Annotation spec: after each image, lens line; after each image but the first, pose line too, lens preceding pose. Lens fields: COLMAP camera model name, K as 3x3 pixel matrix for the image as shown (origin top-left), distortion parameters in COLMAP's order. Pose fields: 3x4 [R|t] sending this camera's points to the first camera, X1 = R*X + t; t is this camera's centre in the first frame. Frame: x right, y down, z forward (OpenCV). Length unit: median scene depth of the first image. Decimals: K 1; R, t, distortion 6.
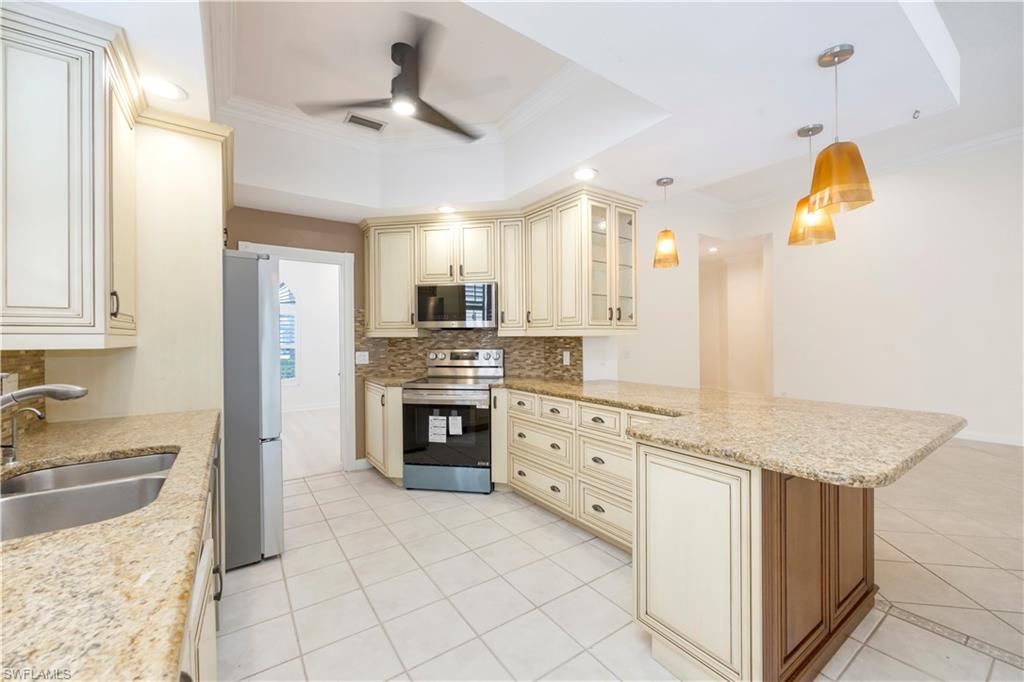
lens RADIAL K [[404.1, 0, 512.0], [0, 404.1, 341.0], [0, 0, 1]] dist [-0.008360, 0.000527]
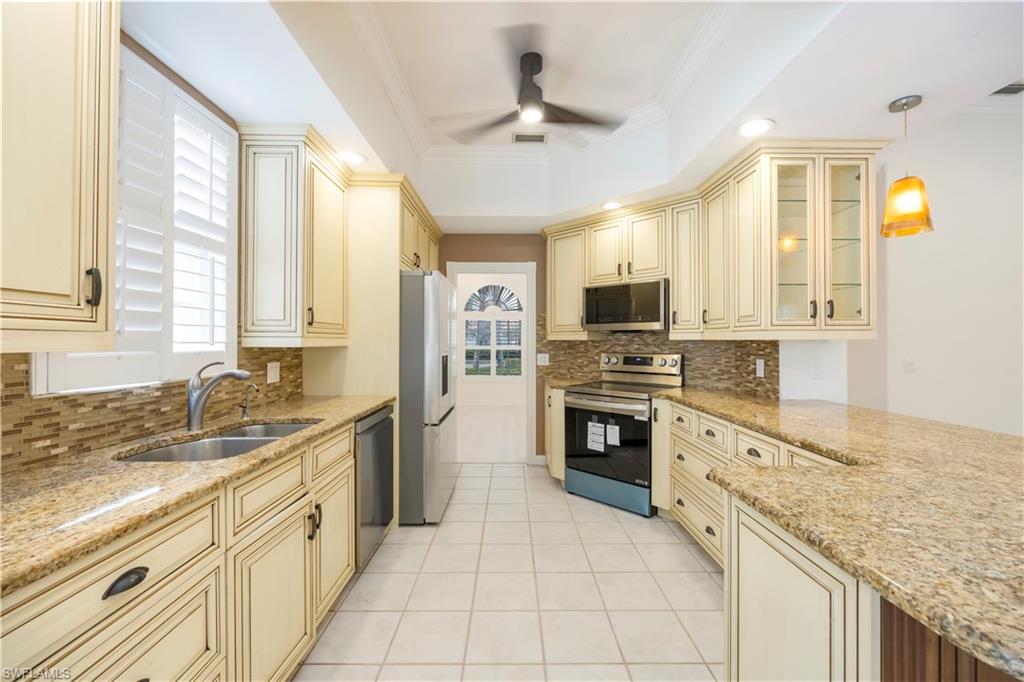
lens RADIAL K [[404.1, 0, 512.0], [0, 404.1, 341.0], [0, 0, 1]] dist [-0.008360, 0.000527]
pose [[0.825997, 0.005908, -0.563644, 0.185675], [-0.009847, 0.999944, -0.003948, -0.002217], [0.563589, 0.008811, 0.826009, 0.093450]]
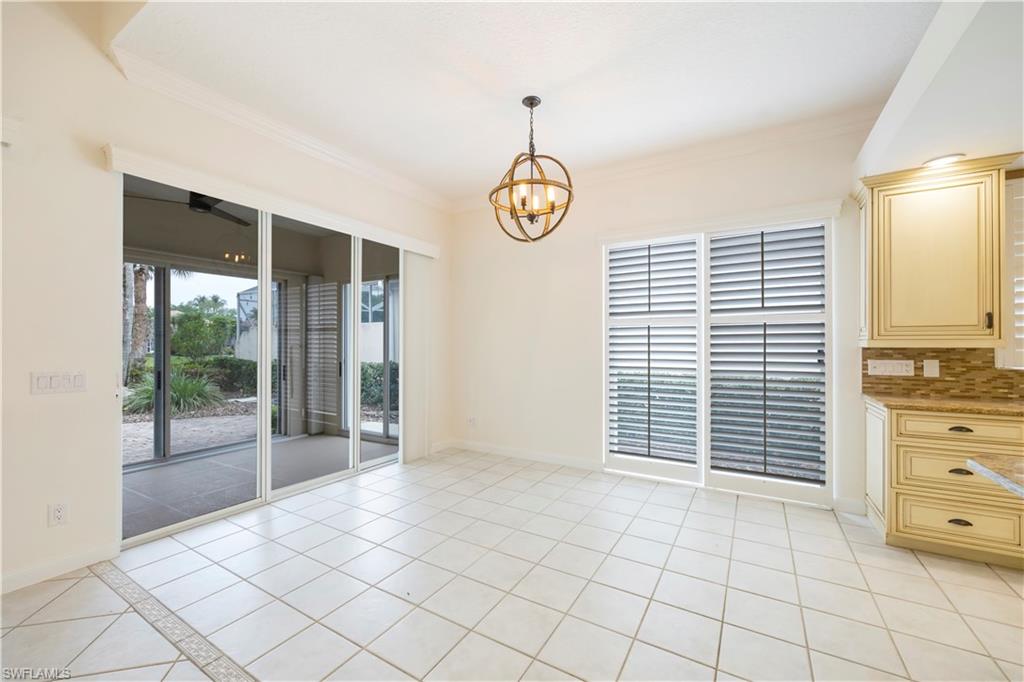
lens RADIAL K [[404.1, 0, 512.0], [0, 404.1, 341.0], [0, 0, 1]] dist [-0.008360, 0.000527]
pose [[-0.911281, 0.007050, -0.411725, 0.716753], [0.006877, 0.999975, 0.001902, -0.010204], [0.411728, -0.001098, -0.911306, 0.404915]]
